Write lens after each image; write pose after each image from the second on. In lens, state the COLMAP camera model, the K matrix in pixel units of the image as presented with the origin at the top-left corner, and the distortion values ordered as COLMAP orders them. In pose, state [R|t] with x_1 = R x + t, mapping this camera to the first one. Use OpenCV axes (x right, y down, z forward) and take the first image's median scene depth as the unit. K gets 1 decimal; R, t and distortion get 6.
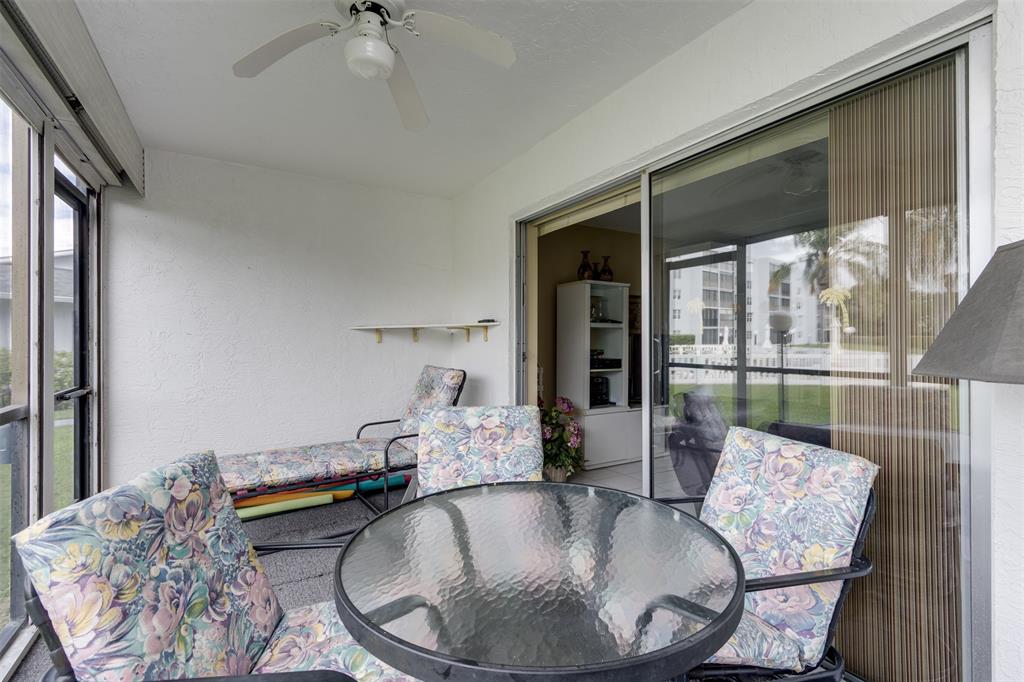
lens RADIAL K [[468.7, 0, 517.0], [0, 468.7, 338.8], [0, 0, 1]] dist [-0.002387, 0.000777]
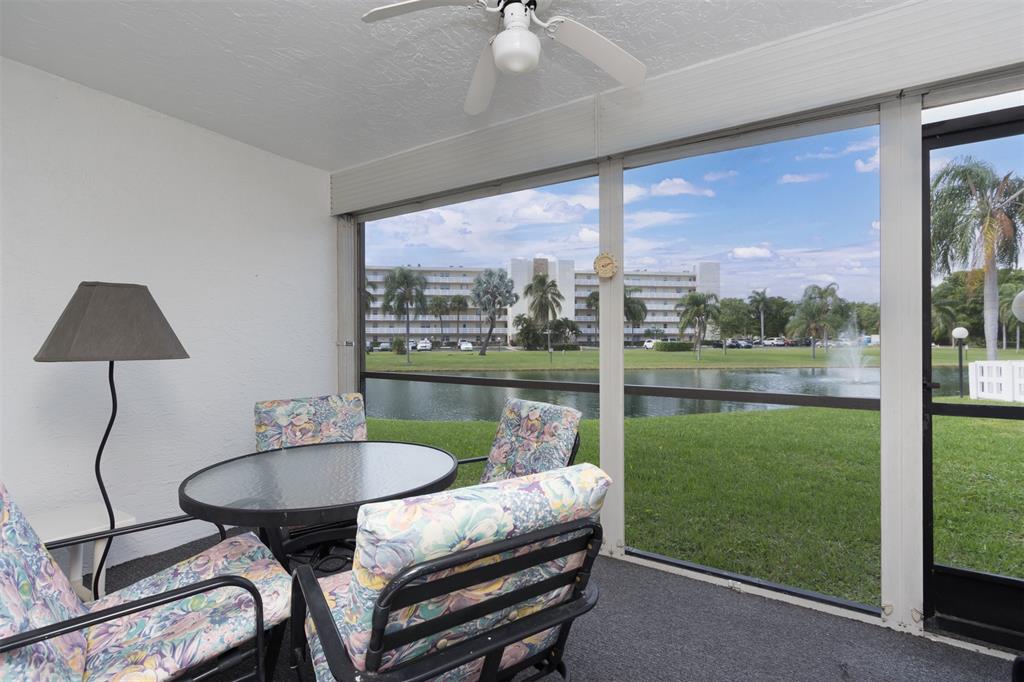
lens RADIAL K [[468.7, 0, 515.2], [0, 468.7, 339.7], [0, 0, 1]] dist [-0.002387, 0.000777]
pose [[-0.895205, 0.005891, -0.445616, 0.180201], [0.005692, 0.999982, 0.001785, 0.019975], [0.445619, -0.000939, -0.895222, 2.668085]]
